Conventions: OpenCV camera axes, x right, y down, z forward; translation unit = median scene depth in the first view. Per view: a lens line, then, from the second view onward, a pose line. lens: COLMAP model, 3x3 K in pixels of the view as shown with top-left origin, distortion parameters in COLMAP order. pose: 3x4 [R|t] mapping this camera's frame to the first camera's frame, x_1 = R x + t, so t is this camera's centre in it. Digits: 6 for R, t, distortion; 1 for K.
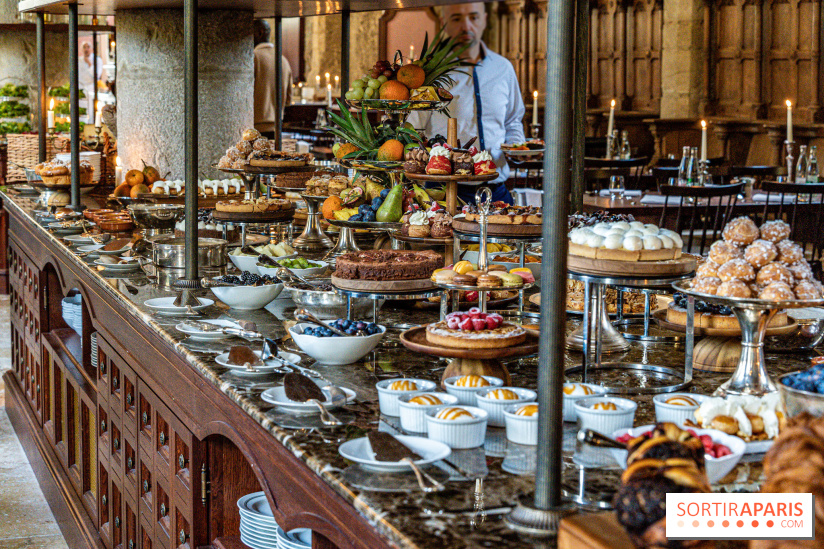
lens RADIAL K [[1617.7, 0, 412.0], [0, 1617.7, 274.5], [0, 0, 1]] dist [0.008473, -0.009592]
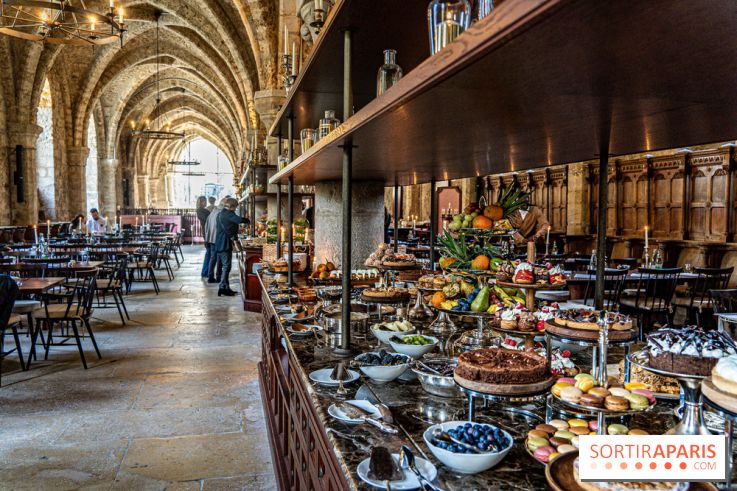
lens RADIAL K [[1446.9, 0, 368.5], [0, 1446.9, 245.5], [0, 0, 1]] dist [0.008473, -0.009592]
pose [[0.993407, 0.001206, -0.114630, 0.053065], [-0.012336, 0.995263, -0.096435, 0.052487], [0.113971, 0.097213, 0.988716, -0.460671]]
